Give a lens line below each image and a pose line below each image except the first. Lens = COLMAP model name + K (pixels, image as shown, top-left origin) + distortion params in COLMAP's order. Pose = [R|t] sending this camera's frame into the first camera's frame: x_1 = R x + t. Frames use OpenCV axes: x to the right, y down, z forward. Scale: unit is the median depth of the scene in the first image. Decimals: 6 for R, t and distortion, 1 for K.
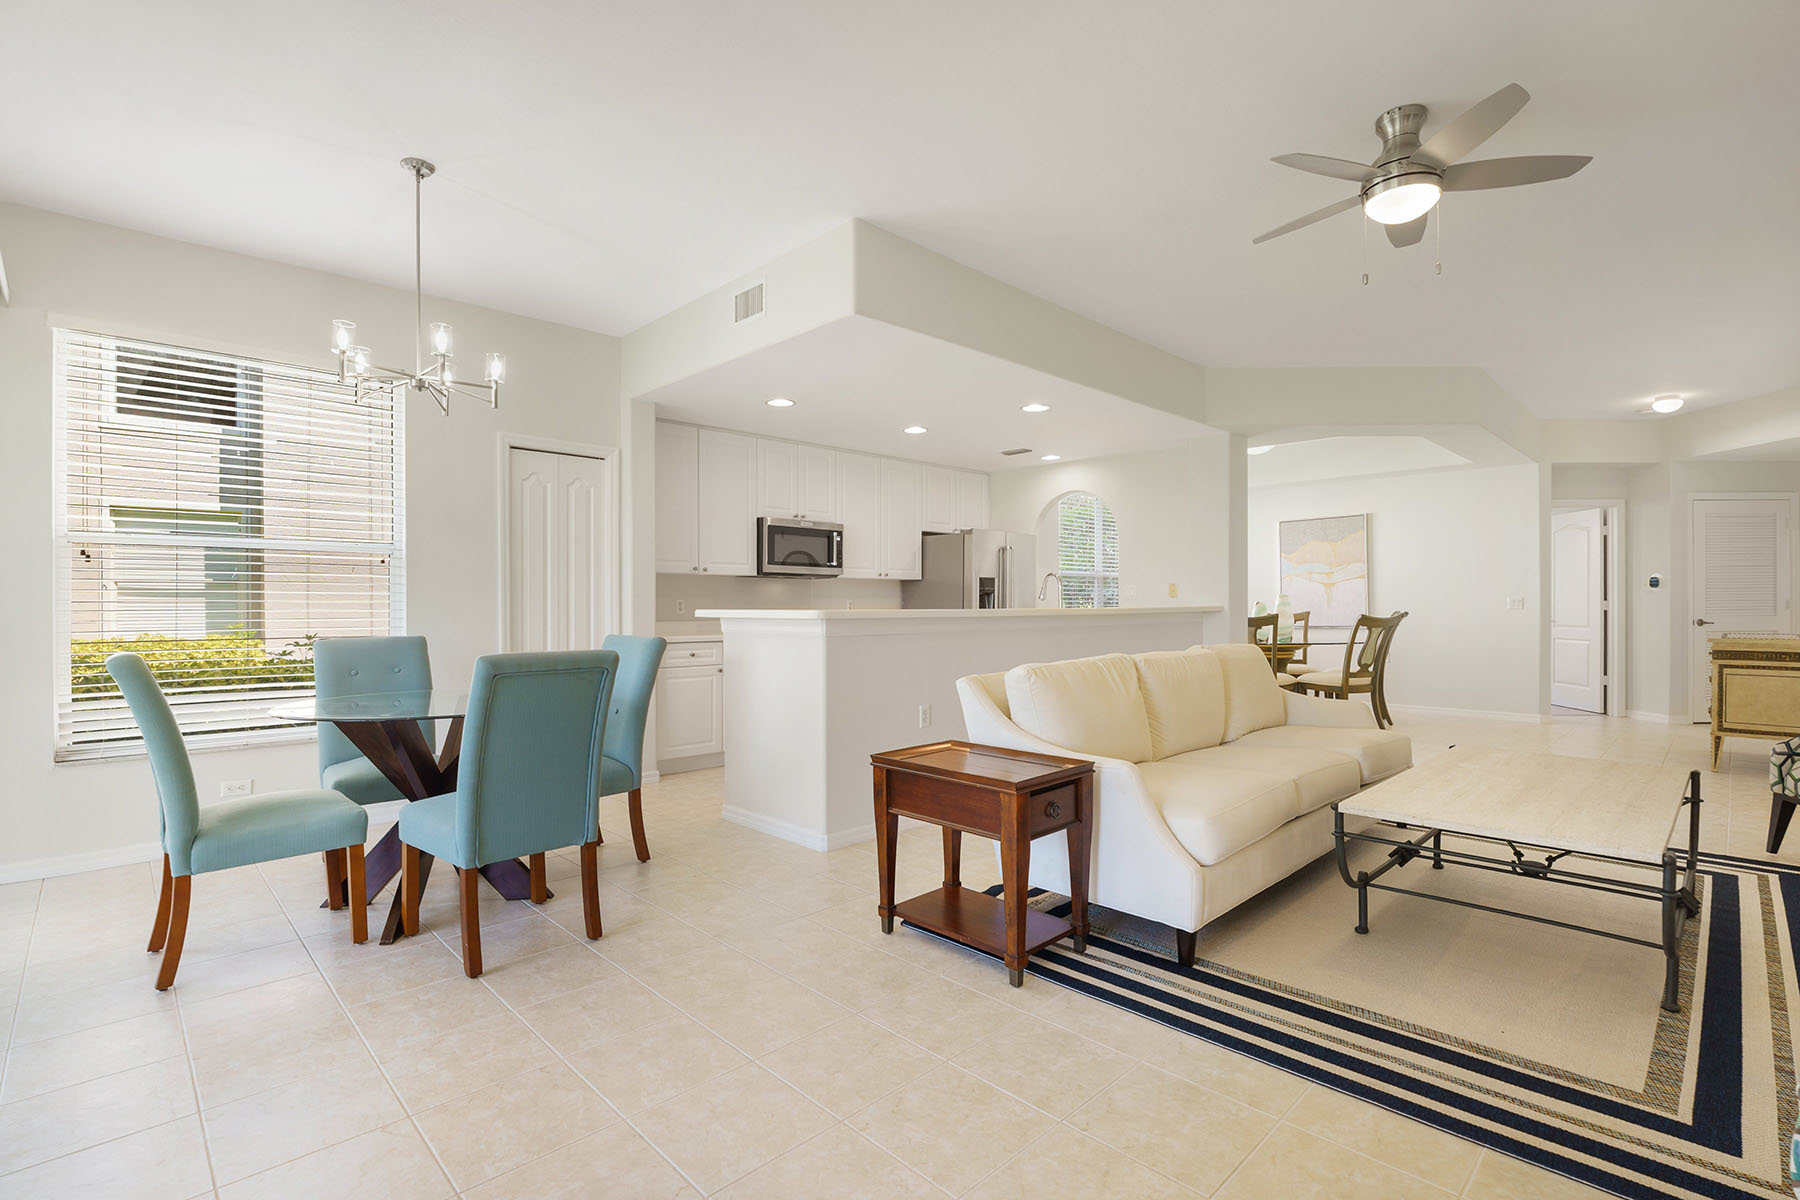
lens RADIAL K [[832.2, 0, 895.9], [0, 832.2, 606.3], [0, 0, 1]] dist [-0.017862, -0.000329]
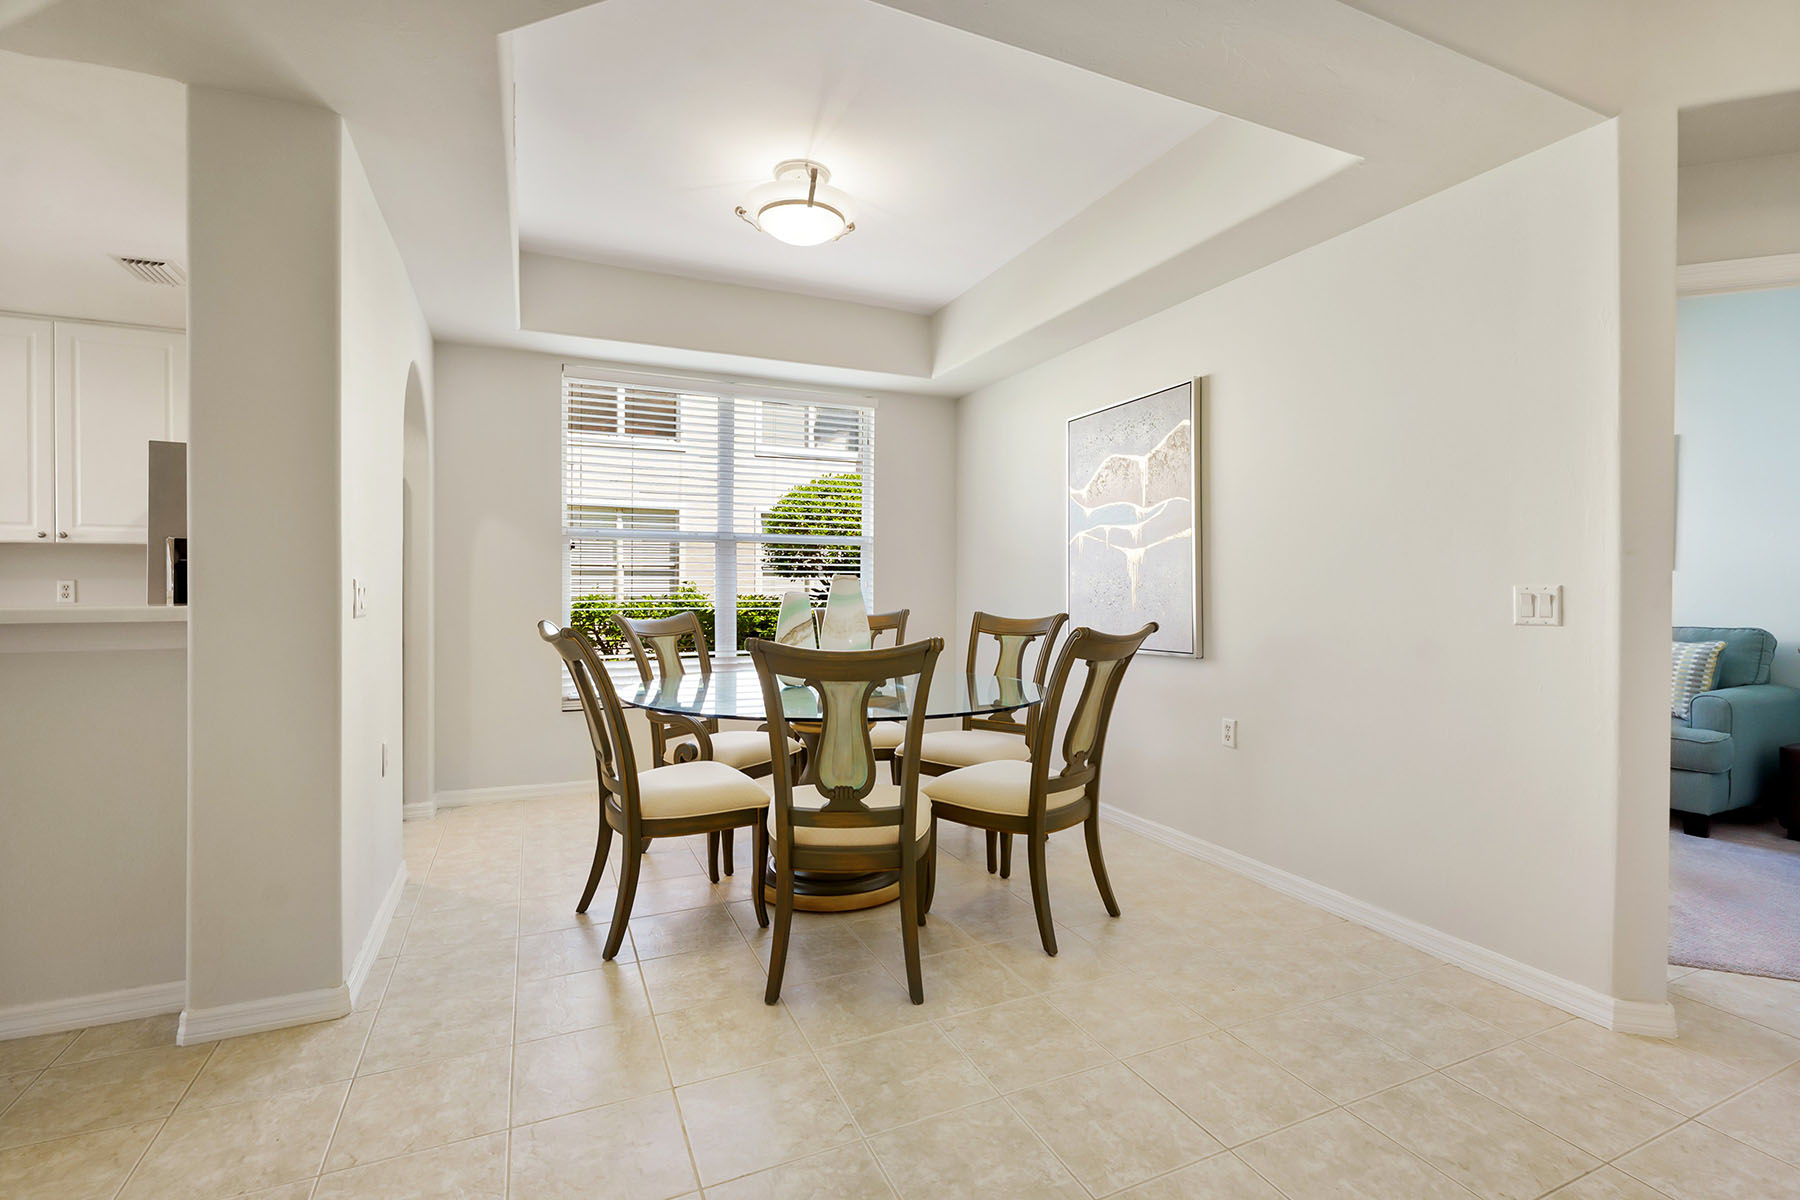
lens RADIAL K [[800.6, 0, 894.8], [0, 800.6, 590.9], [0, 0, 1]] dist [-0.002013, -0.000282]
pose [[0.940251, 0.009825, -0.340340, 0.609953], [-0.008751, 0.999951, 0.004689, -0.007821], [0.340370, -0.001431, 0.940291, 0.624293]]
